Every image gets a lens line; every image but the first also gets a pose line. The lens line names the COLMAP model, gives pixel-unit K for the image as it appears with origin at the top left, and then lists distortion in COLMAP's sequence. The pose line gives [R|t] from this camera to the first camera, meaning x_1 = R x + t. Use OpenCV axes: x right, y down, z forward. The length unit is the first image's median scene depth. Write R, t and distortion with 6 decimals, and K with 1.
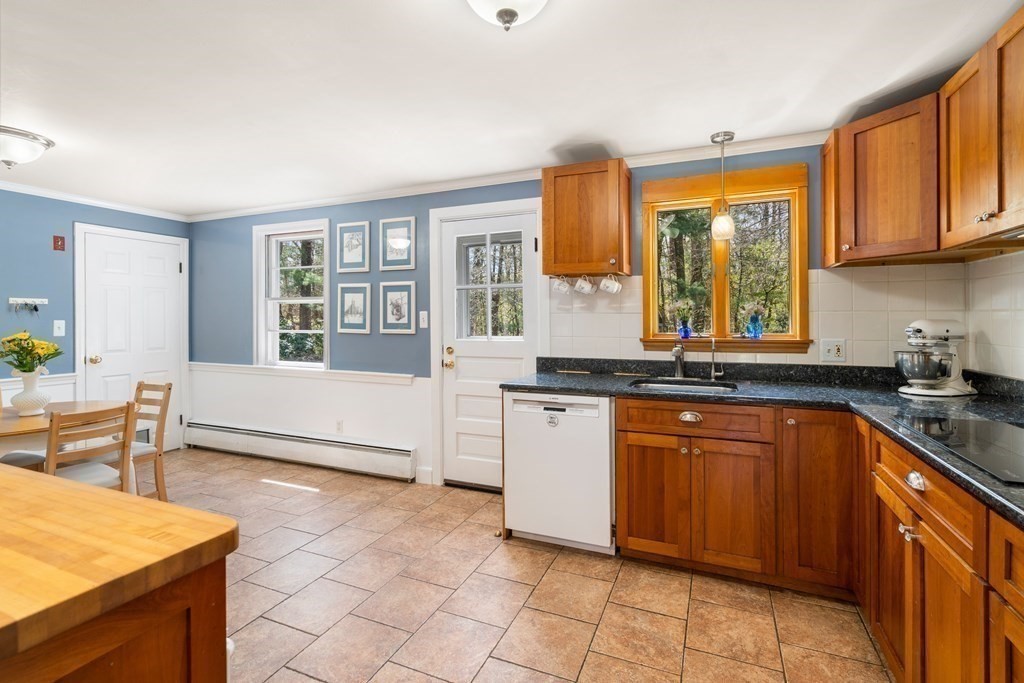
lens RADIAL K [[469.0, 0, 511.8], [0, 469.0, 326.4], [0, 0, 1]] dist [-0.008708, 0.003200]
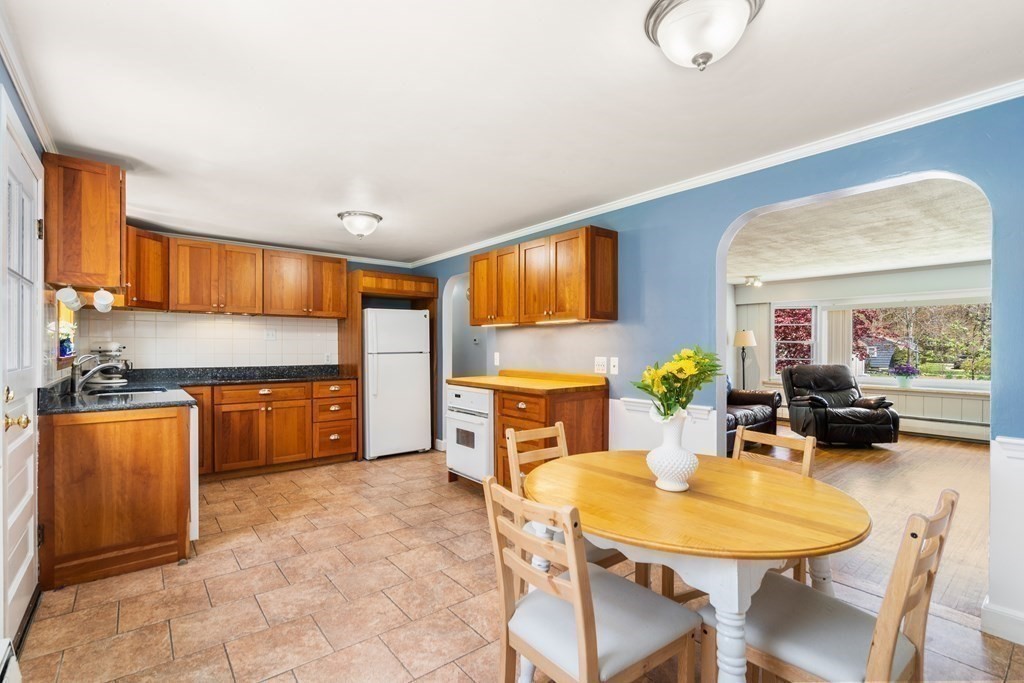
lens RADIAL K [[469.0, 0, 507.5], [0, 469.0, 353.1], [0, 0, 1]] dist [-0.008708, 0.003200]
pose [[-0.881439, -0.005194, 0.472269, -1.007727], [0.005525, 0.999758, 0.021308, 0.001174], [-0.472265, 0.021391, -0.881197, 1.444308]]
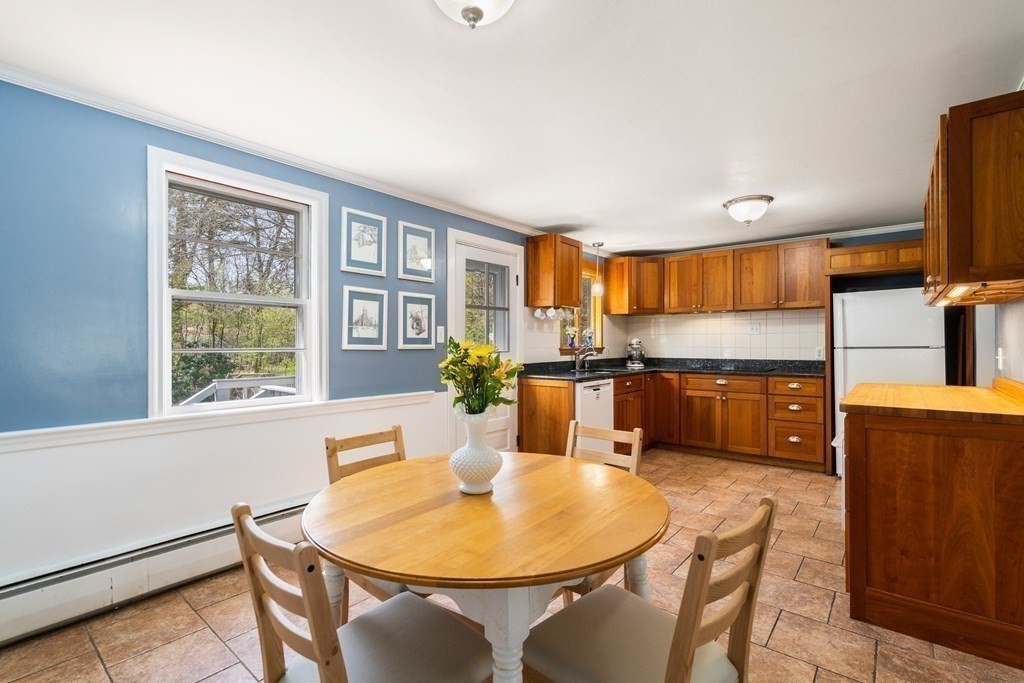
lens RADIAL K [[469.0, 0, 512.4], [0, 469.0, 347.2], [0, 0, 1]] dist [-0.008708, 0.003200]
pose [[0.284013, -0.007454, 0.958791, -1.389111], [0.014821, 0.999884, 0.003383, 0.014706], [-0.958706, 0.013250, 0.284091, 0.710202]]
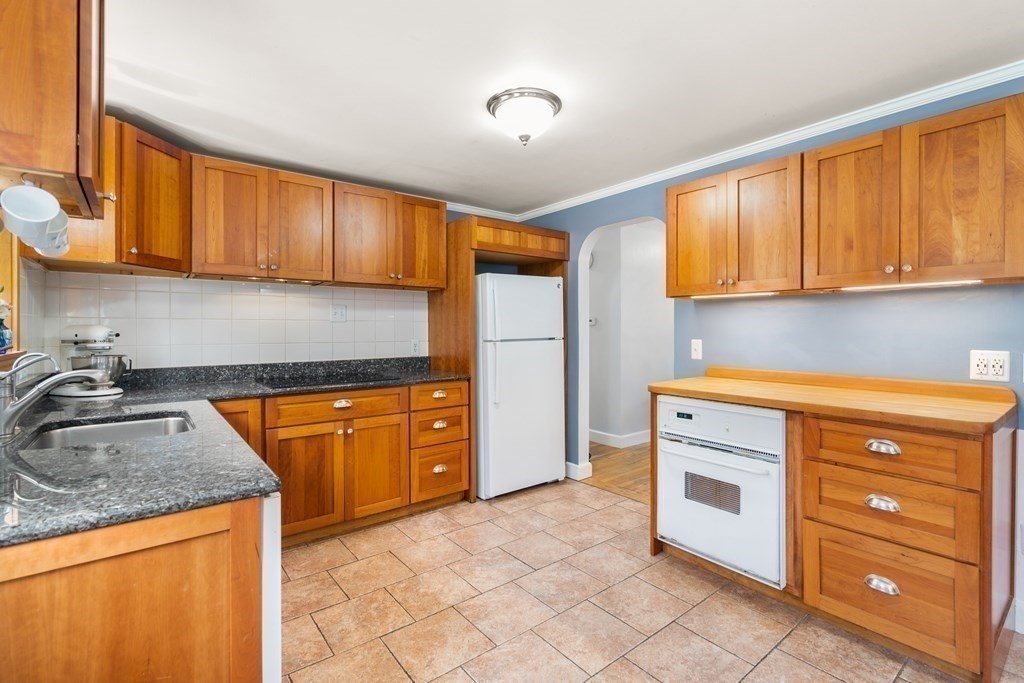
lens RADIAL K [[469.0, 0, 511.0], [0, 469.0, 330.3], [0, 0, 1]] dist [-0.008708, 0.003200]
pose [[-0.876247, 0.001366, 0.481861, -0.350198], [0.009446, 0.999853, 0.014342, -0.005660], [-0.481770, 0.017119, -0.876130, 1.144075]]
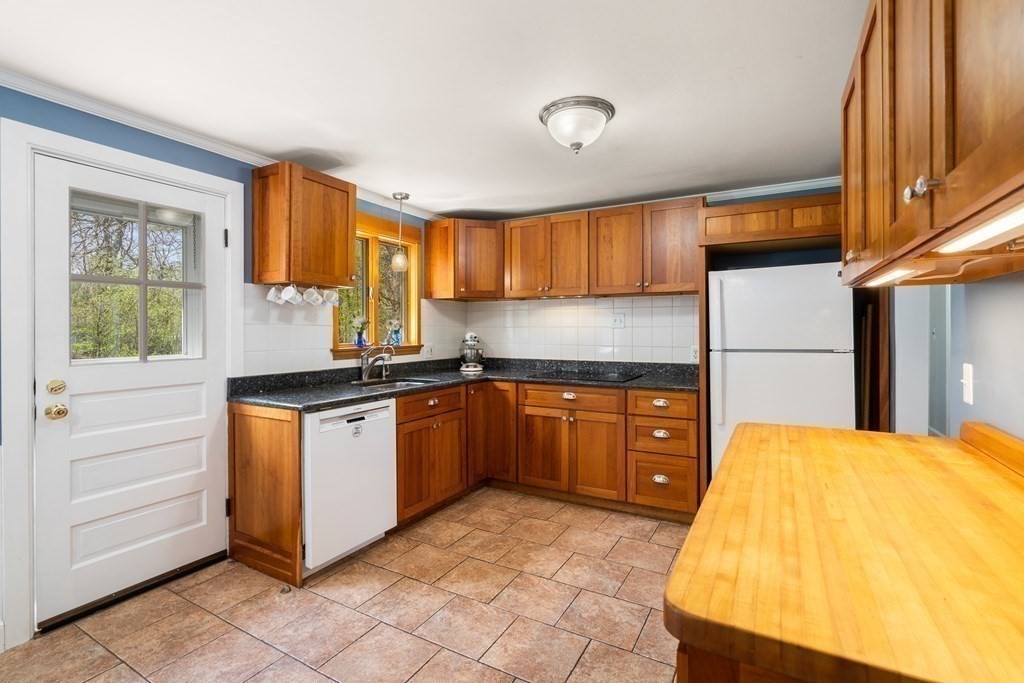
lens RADIAL K [[469.0, 0, 518.0], [0, 469.0, 333.2], [0, 0, 1]] dist [-0.008708, 0.003200]
pose [[0.104759, -0.005187, 0.994484, -0.770699], [0.013645, 0.999900, 0.003778, -0.008821], [-0.994404, 0.013174, 0.104820, 0.474075]]
